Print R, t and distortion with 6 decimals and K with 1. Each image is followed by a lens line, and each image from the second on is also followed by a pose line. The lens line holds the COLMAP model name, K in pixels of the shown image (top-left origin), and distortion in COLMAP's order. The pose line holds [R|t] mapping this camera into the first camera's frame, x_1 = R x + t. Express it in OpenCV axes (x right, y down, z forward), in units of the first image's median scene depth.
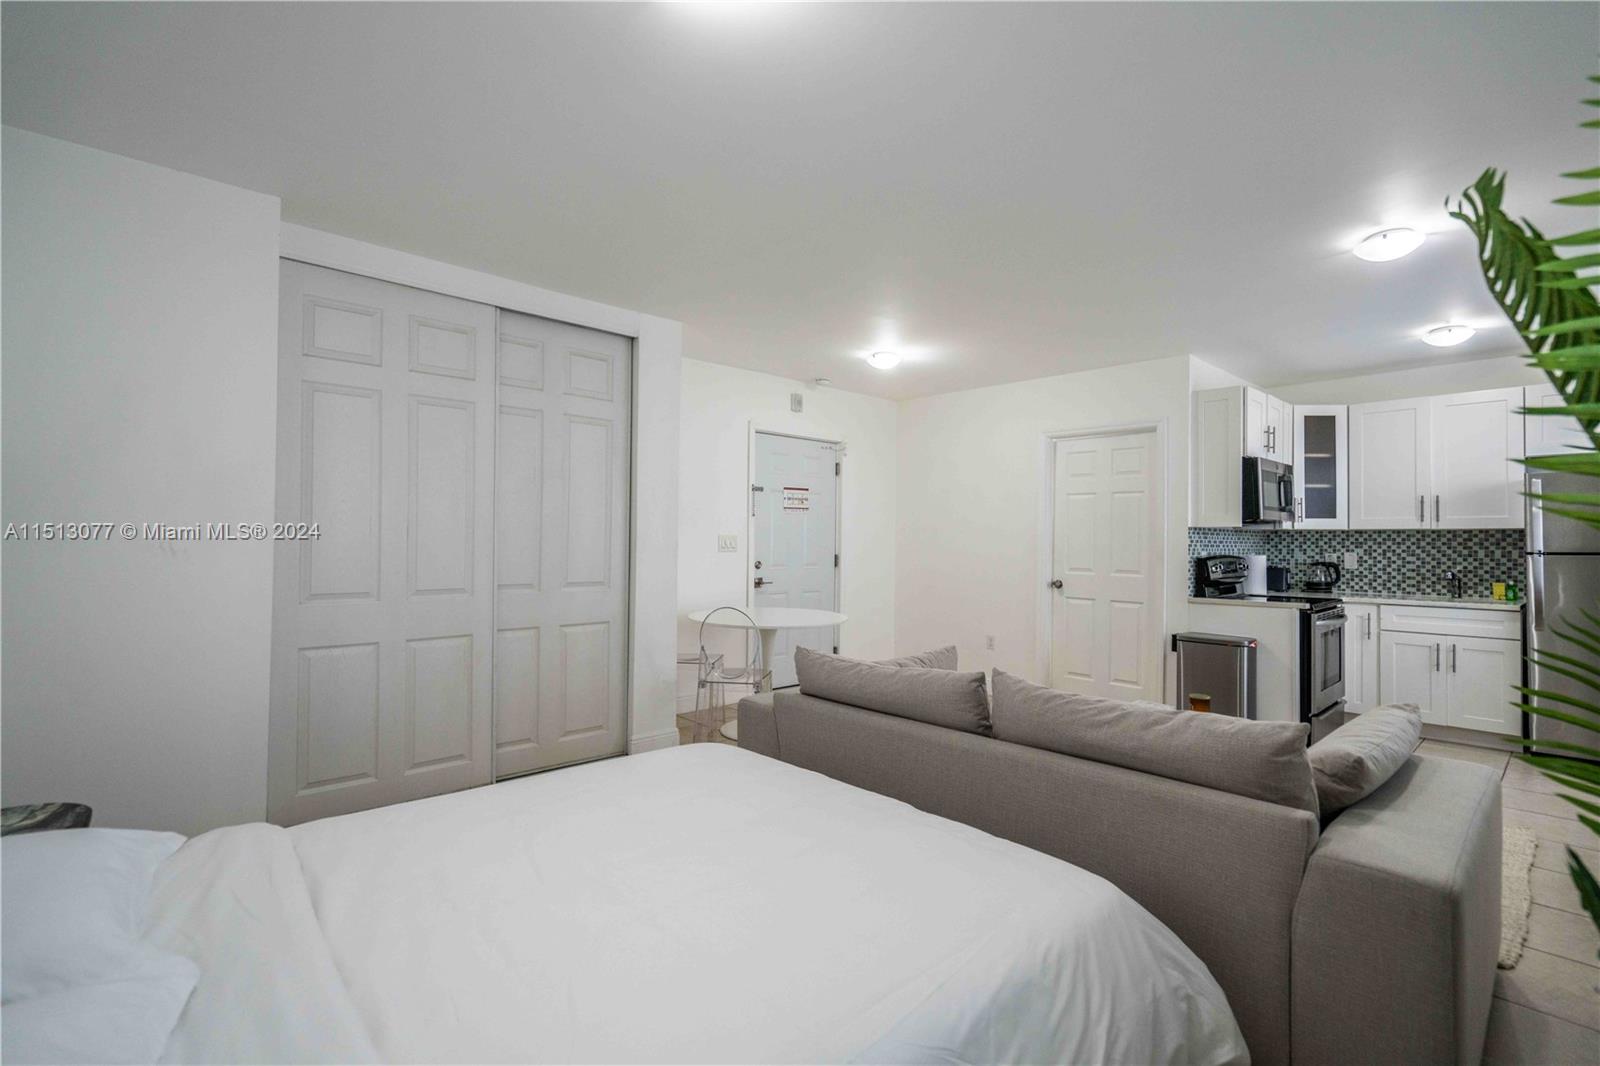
lens RADIAL K [[726.9, 0, 804.7], [0, 726.9, 529.9], [0, 0, 1]] dist [-0.001078, 0.000146]
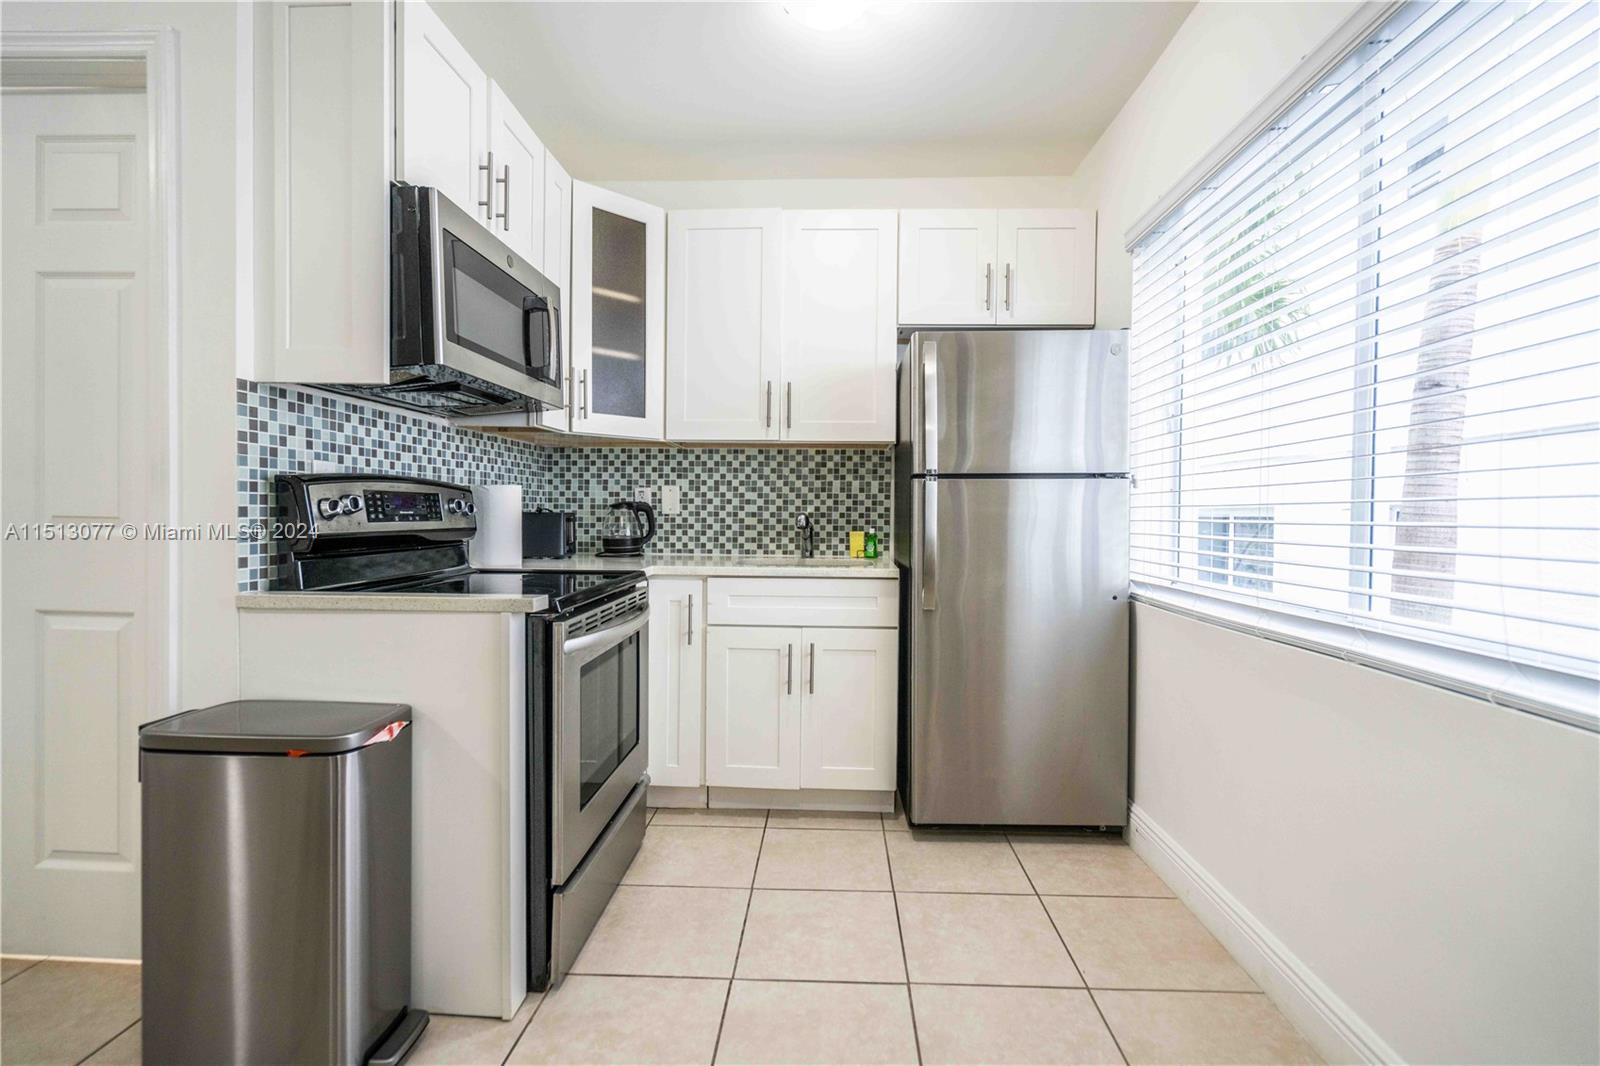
lens RADIAL K [[726.9, 0, 802.4], [0, 726.9, 527.8], [0, 0, 1]] dist [-0.001078, 0.000146]
pose [[0.710618, -0.015488, 0.703408, 0.453691], [-0.016752, 0.999102, 0.038922, 0.043728], [-0.703379, -0.039442, 0.709720, 0.557590]]
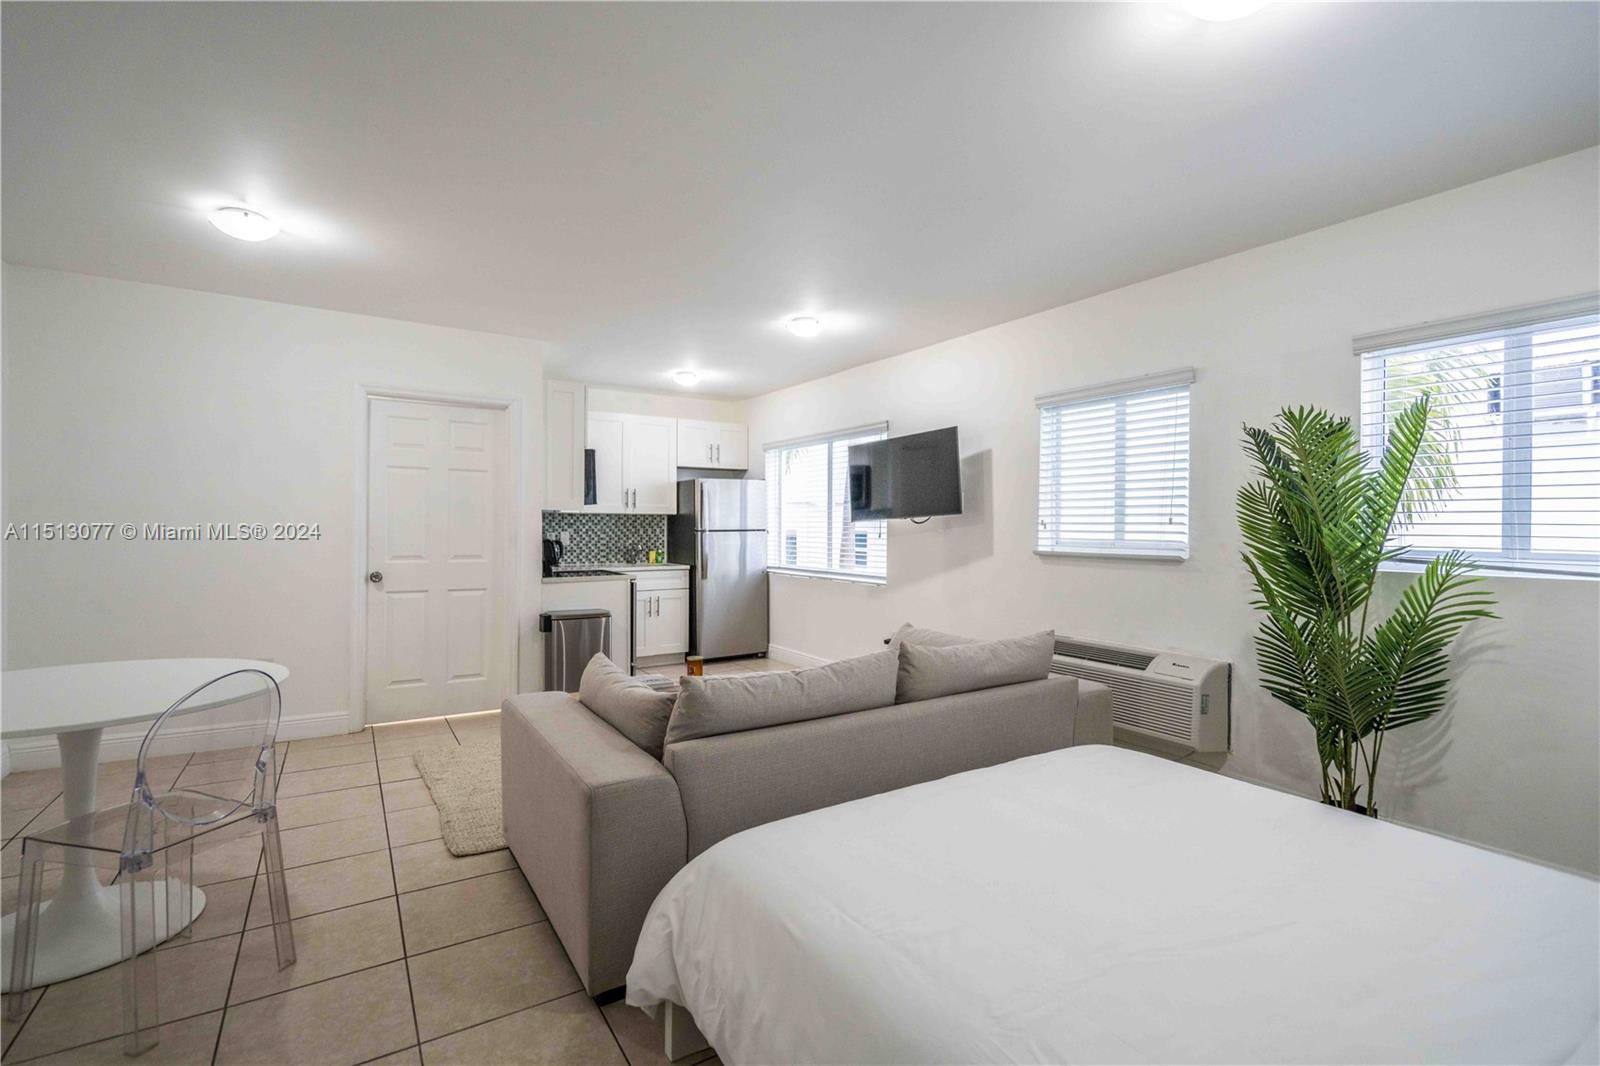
lens RADIAL K [[726.9, 0, 801.8], [0, 726.9, 523.6], [0, 0, 1]] dist [-0.001078, 0.000146]
pose [[0.183070, -0.005405, 0.983085, -0.393172], [-0.016919, 0.999819, 0.008648, 0.000564], [-0.982954, -0.018216, 0.182945, 0.428572]]
